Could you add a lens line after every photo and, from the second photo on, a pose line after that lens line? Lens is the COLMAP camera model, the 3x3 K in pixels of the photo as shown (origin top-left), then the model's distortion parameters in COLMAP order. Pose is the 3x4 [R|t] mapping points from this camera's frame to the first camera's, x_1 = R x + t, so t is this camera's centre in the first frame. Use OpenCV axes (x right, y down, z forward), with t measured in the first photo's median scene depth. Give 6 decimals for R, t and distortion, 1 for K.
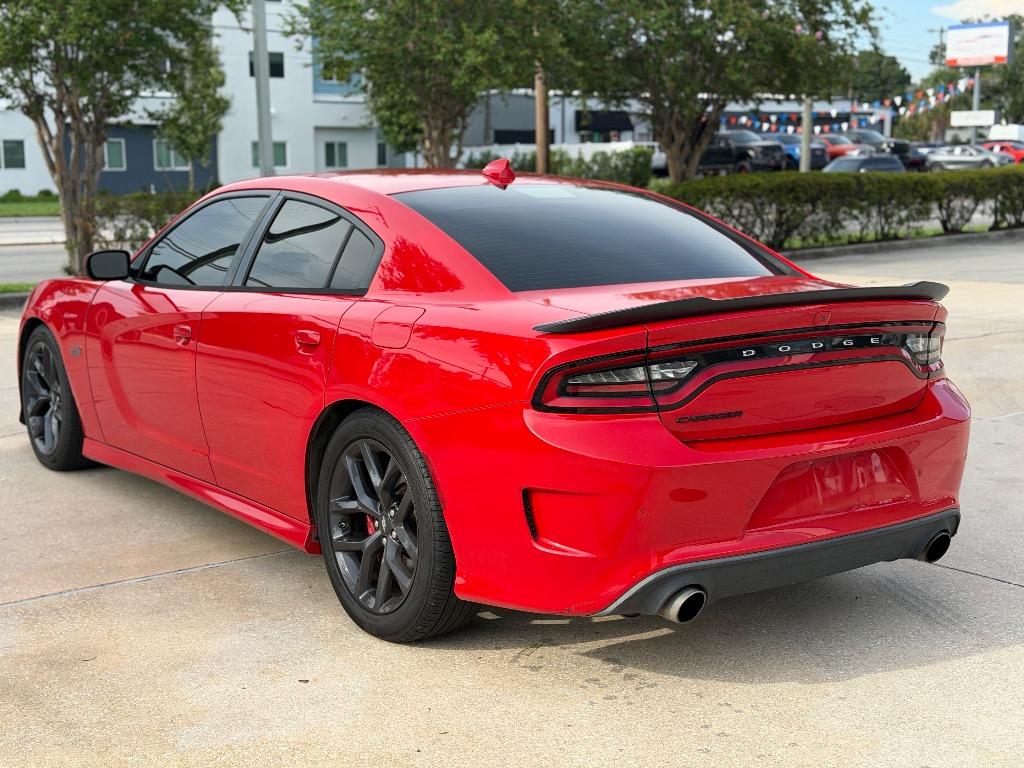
lens RADIAL K [[1414.3, 0, 512.0], [0, 1414.3, 384.0], [0, 0, 1]] dist [0.083979, 0.017067]
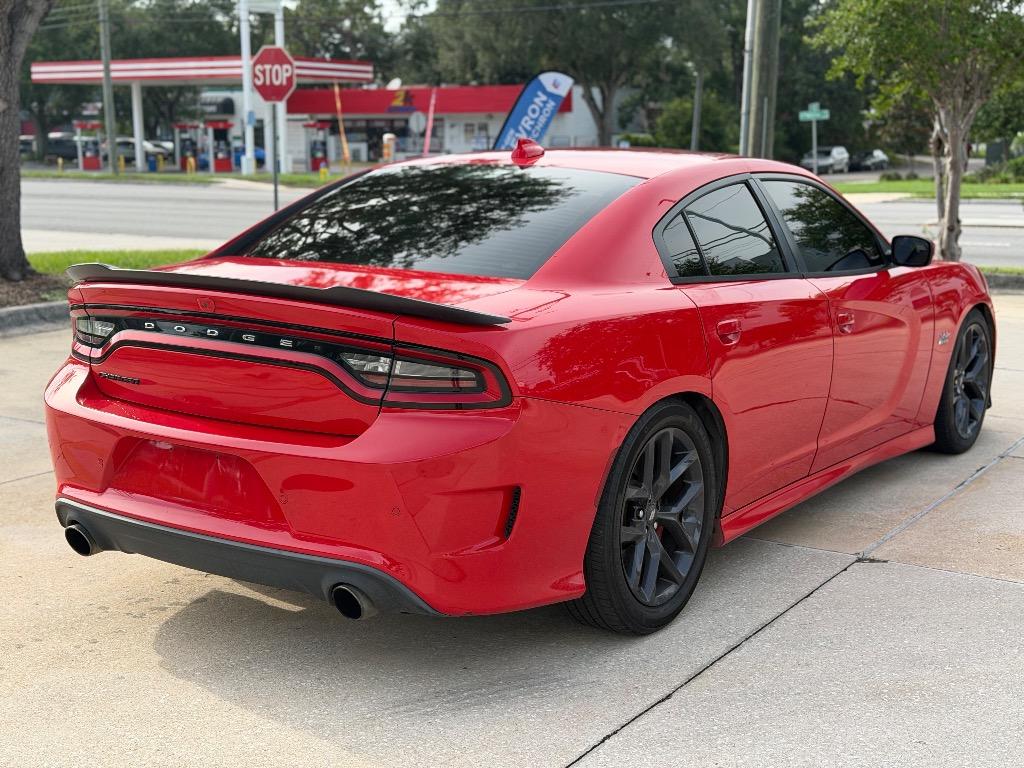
lens RADIAL K [[1414.3, 0, 512.0], [0, 1414.3, 384.0], [0, 0, 1]] dist [0.083979, 0.017067]
pose [[0.319106, 0.145796, -0.936437, 1.108675], [-0.160998, 0.982073, 0.098039, -0.112066], [0.933944, 0.119480, 0.336859, 0.802815]]
